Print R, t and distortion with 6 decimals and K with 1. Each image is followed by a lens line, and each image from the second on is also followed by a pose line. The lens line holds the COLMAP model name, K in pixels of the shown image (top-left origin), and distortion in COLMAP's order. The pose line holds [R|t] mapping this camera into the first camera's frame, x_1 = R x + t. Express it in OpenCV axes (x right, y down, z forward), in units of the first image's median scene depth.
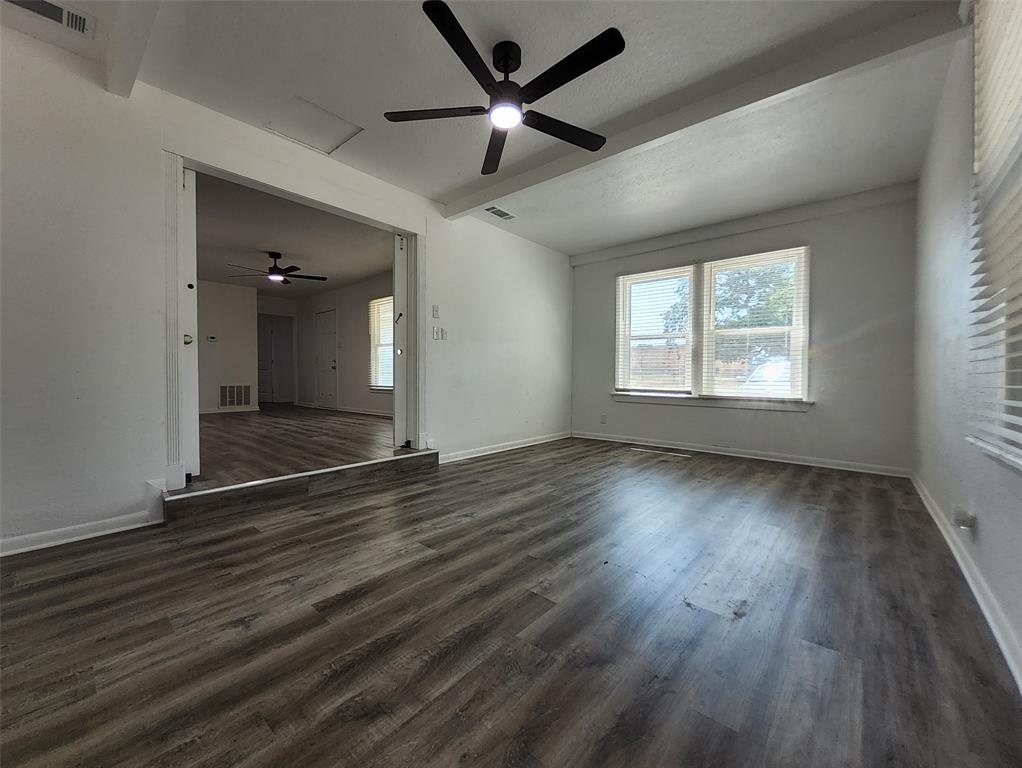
lens RADIAL K [[404.4, 0, 505.6], [0, 404.4, 385.4], [0, 0, 1]] dist [0.000452, -0.000137]
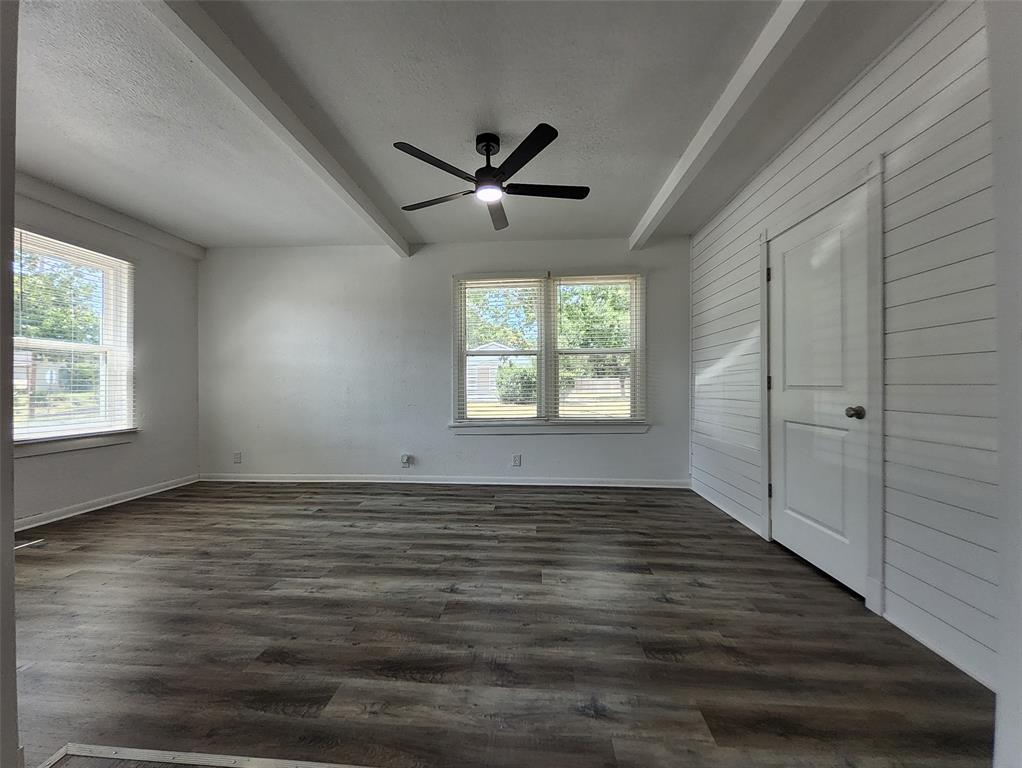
lens RADIAL K [[404.4, 0, 505.6], [0, 404.4, 385.4], [0, 0, 1]] dist [0.000452, -0.000137]
pose [[-0.603847, -0.001474, 0.797099, -0.945136], [0.025902, 0.999434, 0.021470, -0.116523], [-0.796679, 0.033611, -0.603467, 1.639038]]
